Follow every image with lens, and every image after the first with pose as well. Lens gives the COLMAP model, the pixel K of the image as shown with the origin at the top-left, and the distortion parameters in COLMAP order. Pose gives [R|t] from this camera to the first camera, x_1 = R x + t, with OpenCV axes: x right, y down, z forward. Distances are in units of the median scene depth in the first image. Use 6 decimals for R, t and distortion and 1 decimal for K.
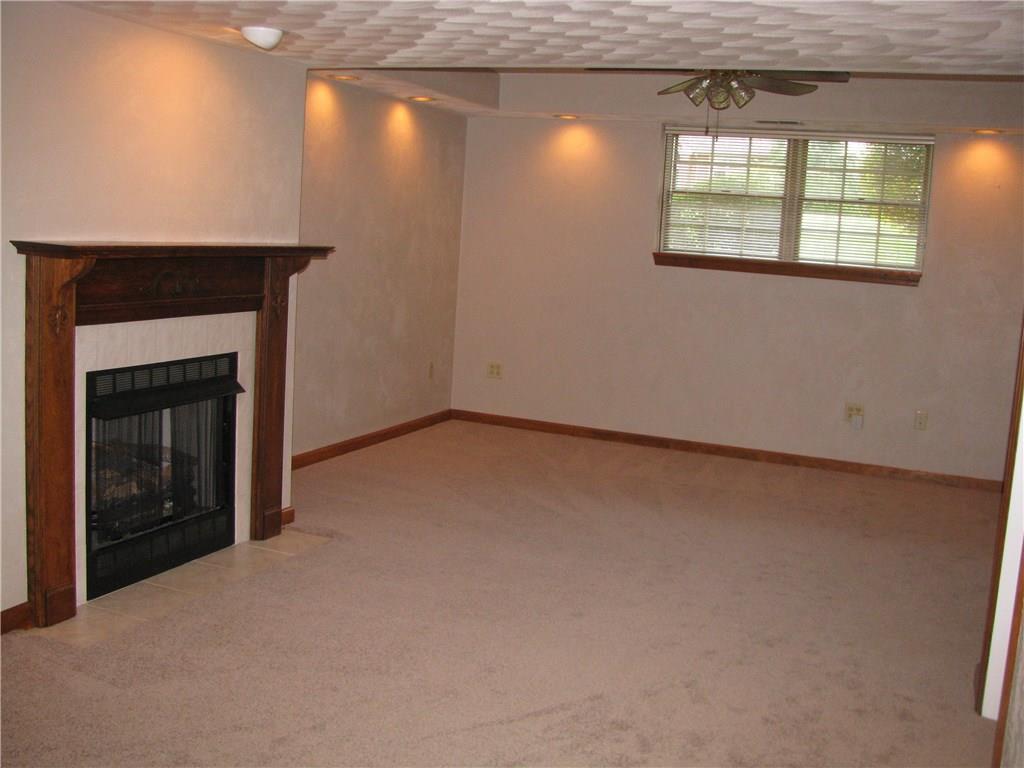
lens RADIAL K [[1088.0, 0, 512.0], [0, 1088.0, 384.0], [0, 0, 1]] dist [-0.217832, 0.297694]
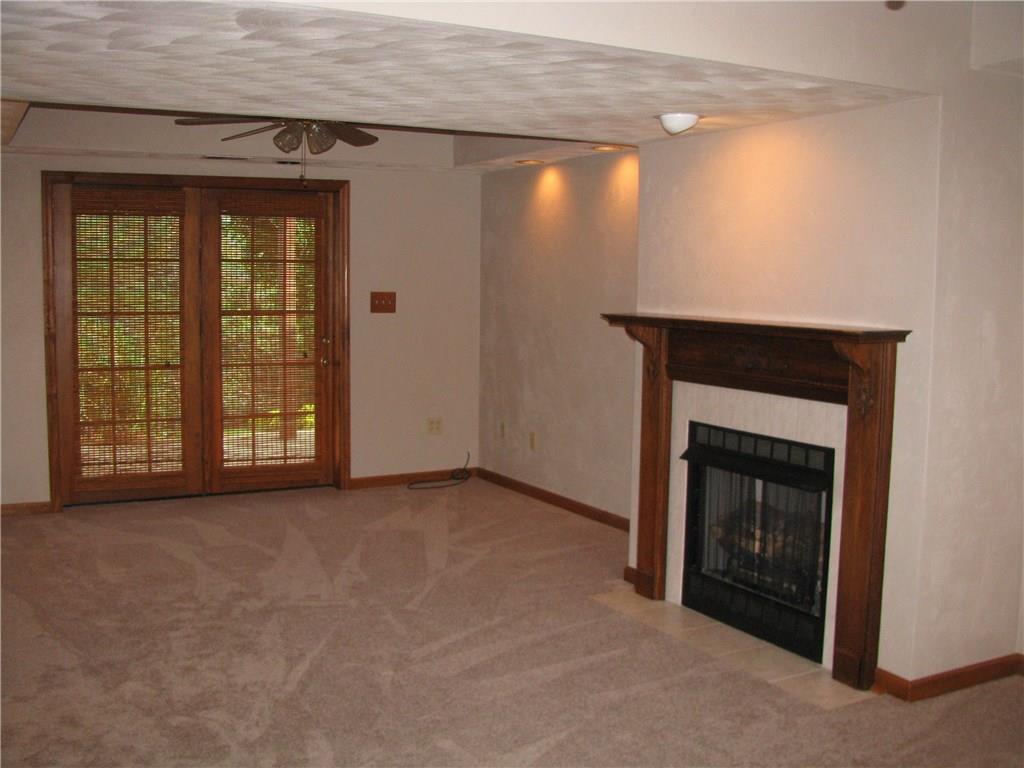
lens RADIAL K [[1088.0, 0, 512.0], [0, 1088.0, 384.0], [0, 0, 1]] dist [-0.217832, 0.297694]
pose [[-0.627116, 0.012712, -0.778822, 0.648194], [-0.153103, 0.978350, 0.139249, -0.178702], [0.763731, 0.206566, -0.611593, 1.448003]]
